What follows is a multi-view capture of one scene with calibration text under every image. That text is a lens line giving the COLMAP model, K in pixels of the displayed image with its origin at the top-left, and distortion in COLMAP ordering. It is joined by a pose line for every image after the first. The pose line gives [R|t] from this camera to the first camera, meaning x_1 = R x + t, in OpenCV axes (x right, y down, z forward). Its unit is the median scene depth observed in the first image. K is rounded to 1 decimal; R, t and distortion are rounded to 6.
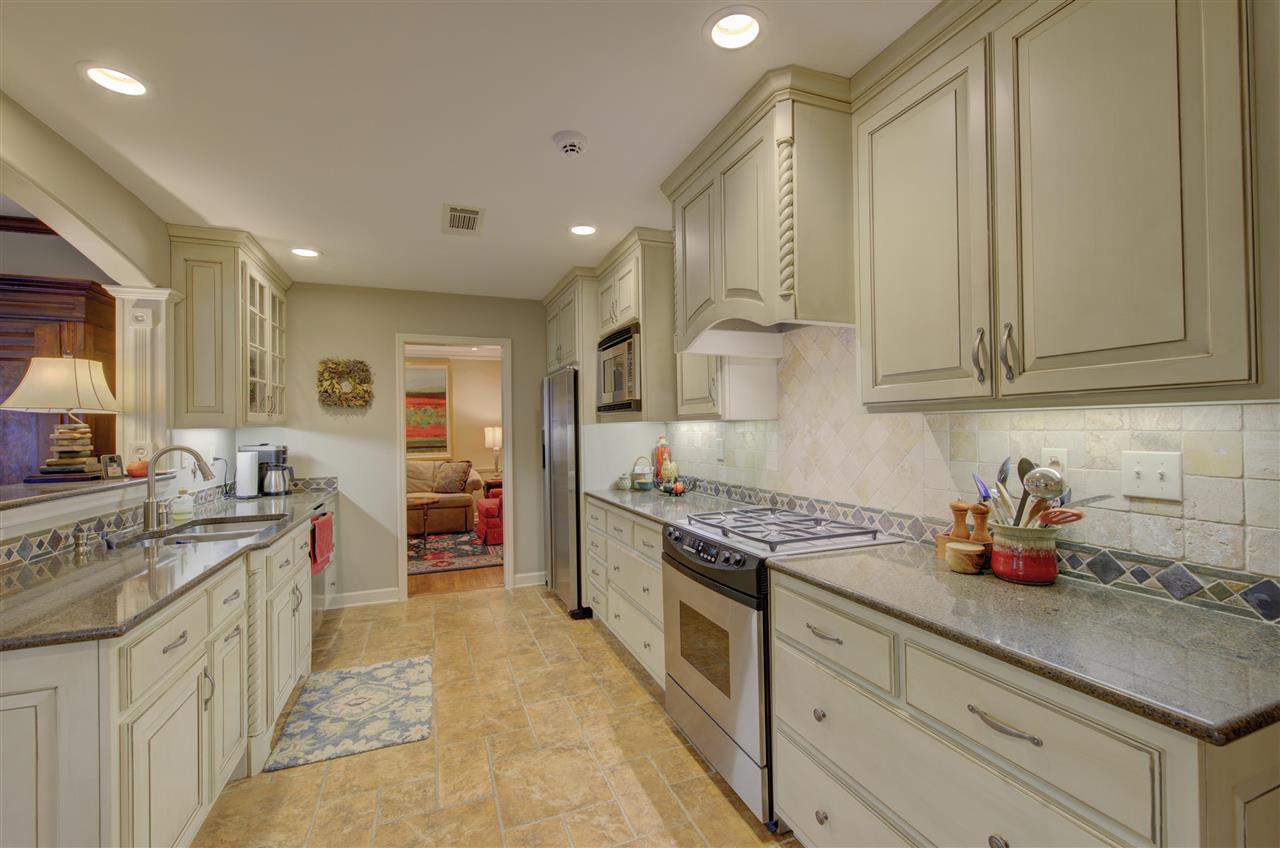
lens RADIAL K [[541.9, 0, 640.7], [0, 541.9, 420.8], [0, 0, 1]] dist [0.001777, -0.000716]
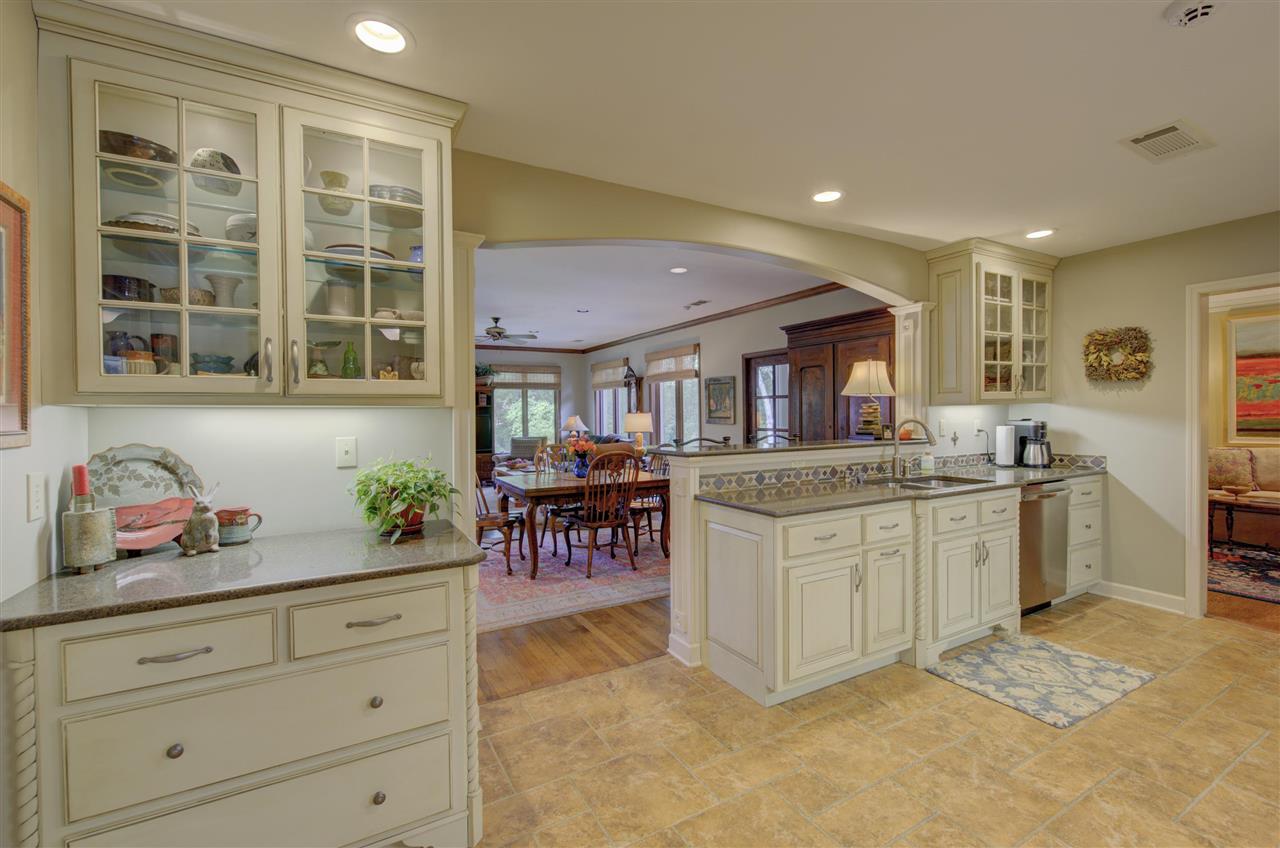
lens RADIAL K [[541.9, 0, 638.2], [0, 541.9, 420.8], [0, 0, 1]] dist [0.001777, -0.000716]
pose [[0.132398, 0.026744, -0.990836, 0.370337], [0.022141, 0.999307, 0.029931, -0.004650], [0.990949, -0.025901, 0.131714, 0.120065]]
